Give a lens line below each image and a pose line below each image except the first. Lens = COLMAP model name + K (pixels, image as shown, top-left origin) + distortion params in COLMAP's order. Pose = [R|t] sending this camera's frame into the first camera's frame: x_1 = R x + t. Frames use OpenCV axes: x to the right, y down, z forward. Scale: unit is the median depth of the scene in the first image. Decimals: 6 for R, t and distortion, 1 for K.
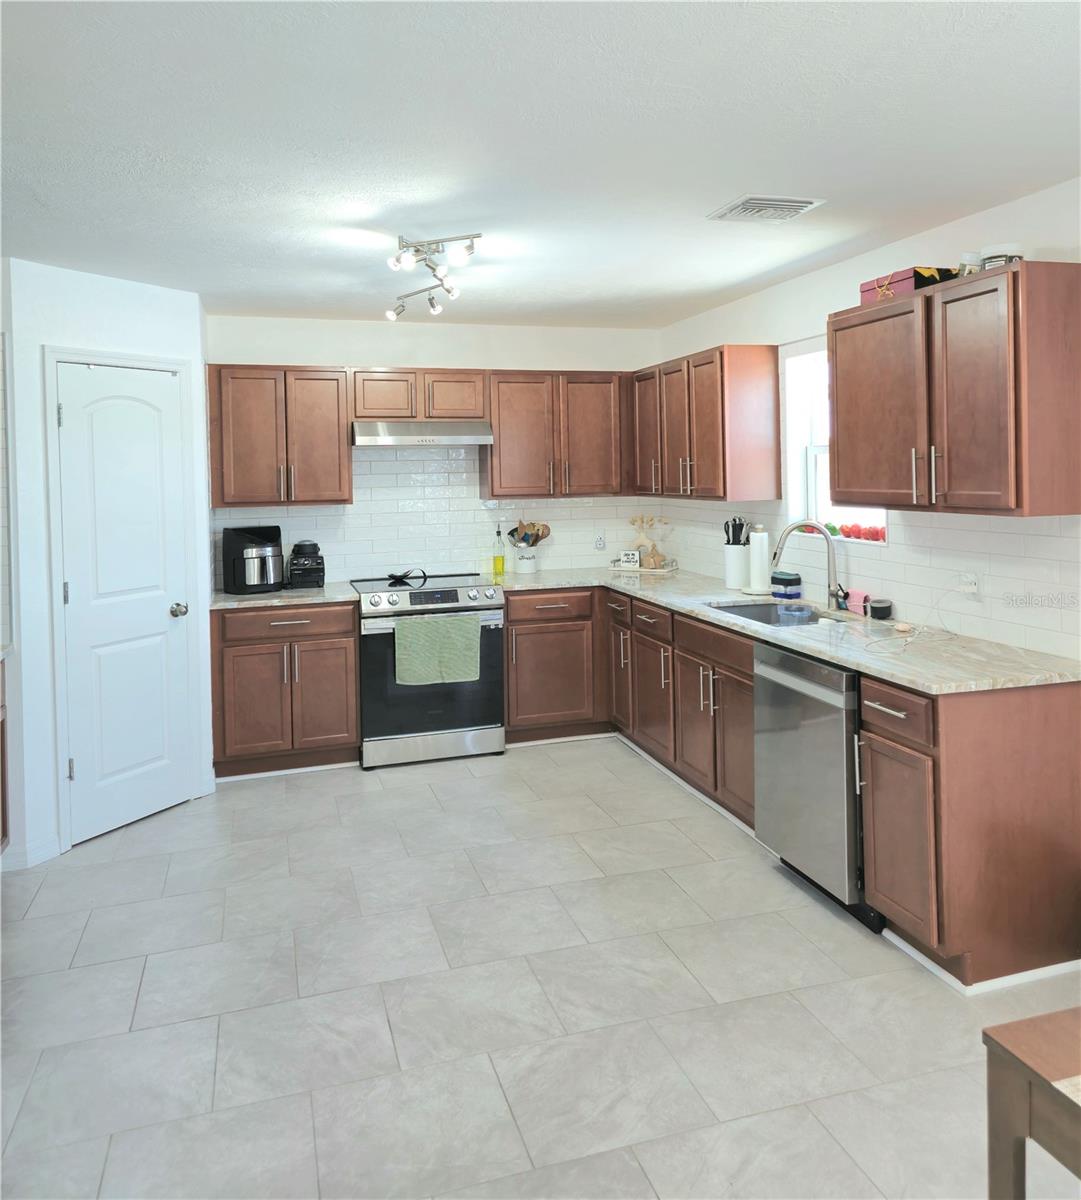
lens RADIAL K [[974.4, 0, 581.6], [0, 974.4, 478.2], [0, 0, 1]] dist [0.063424, -0.034700]
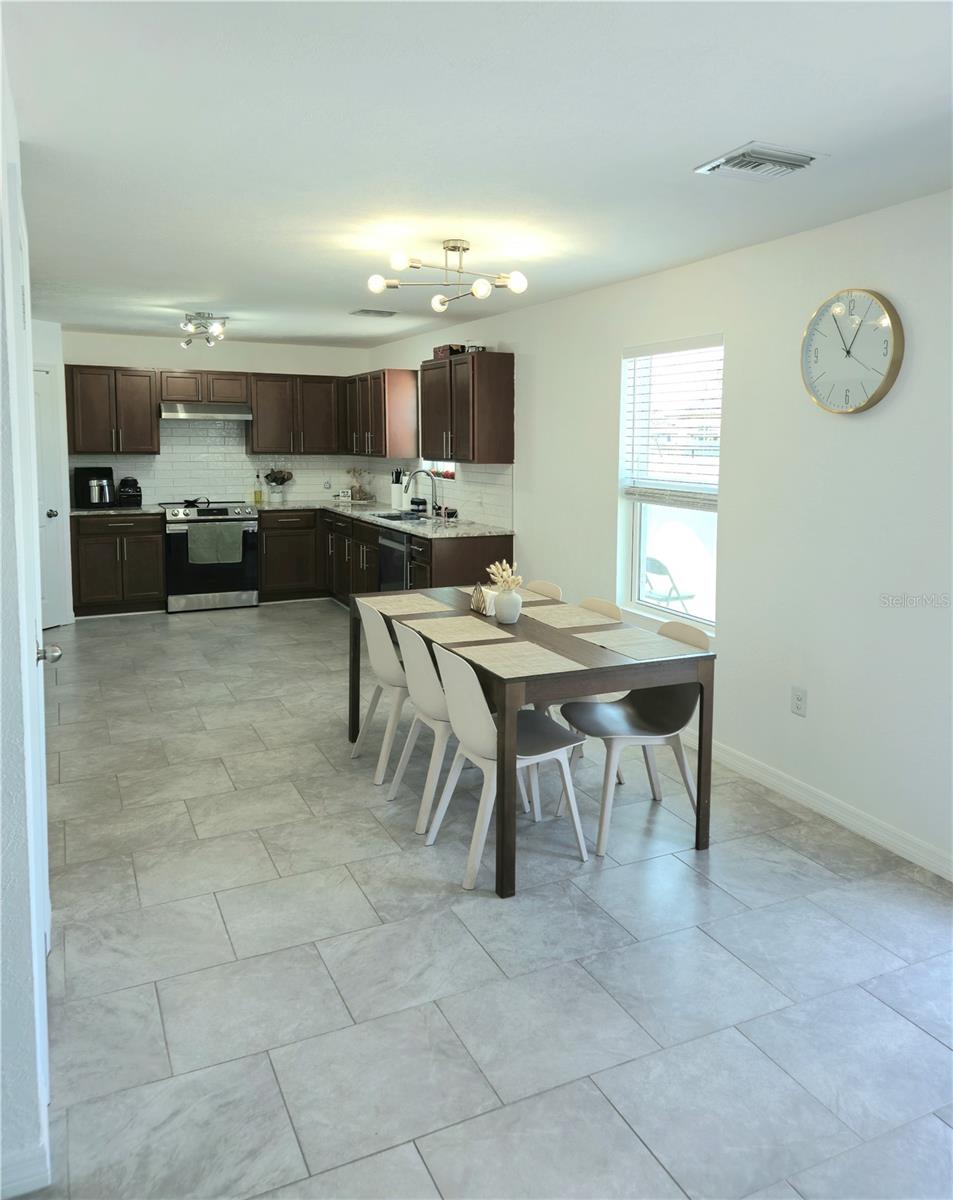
lens RADIAL K [[924.6, 0, 548.0], [0, 924.6, 511.7], [0, 0, 1]] dist [0.058403, -0.023427]
pose [[0.986060, 0.014439, 0.165761, 0.149122], [-0.025342, 0.997638, 0.063850, 0.006113], [-0.164448, -0.067161, 0.984097, -0.656279]]
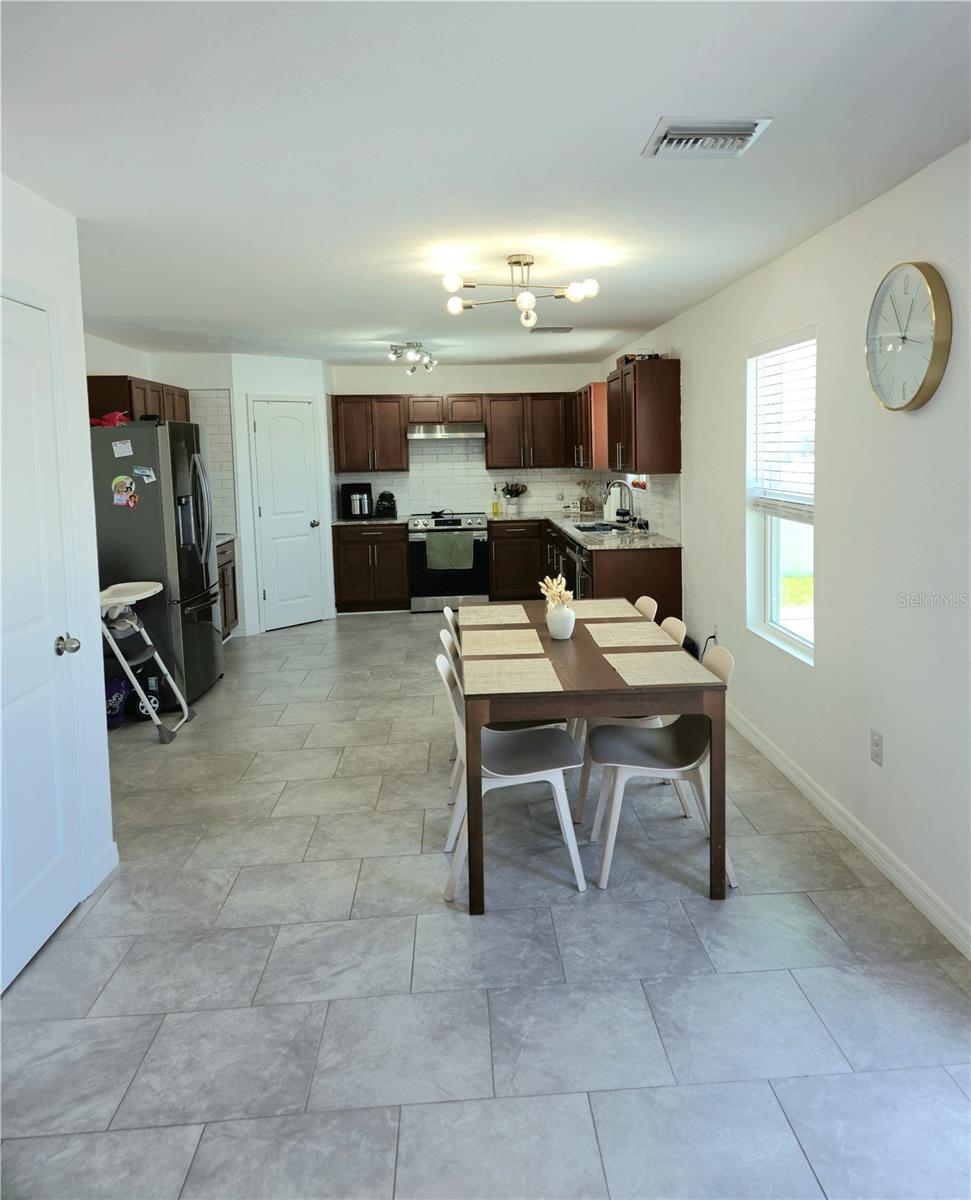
lens RADIAL K [[918.2, 0, 540.4], [0, 918.2, 521.3], [0, 0, 1]] dist [0.058828, -0.035091]
pose [[0.974301, 0.015488, -0.224718, 0.404512], [0.000320, 0.997537, 0.070142, -0.000185], [0.225251, -0.068411, 0.971896, -0.626756]]
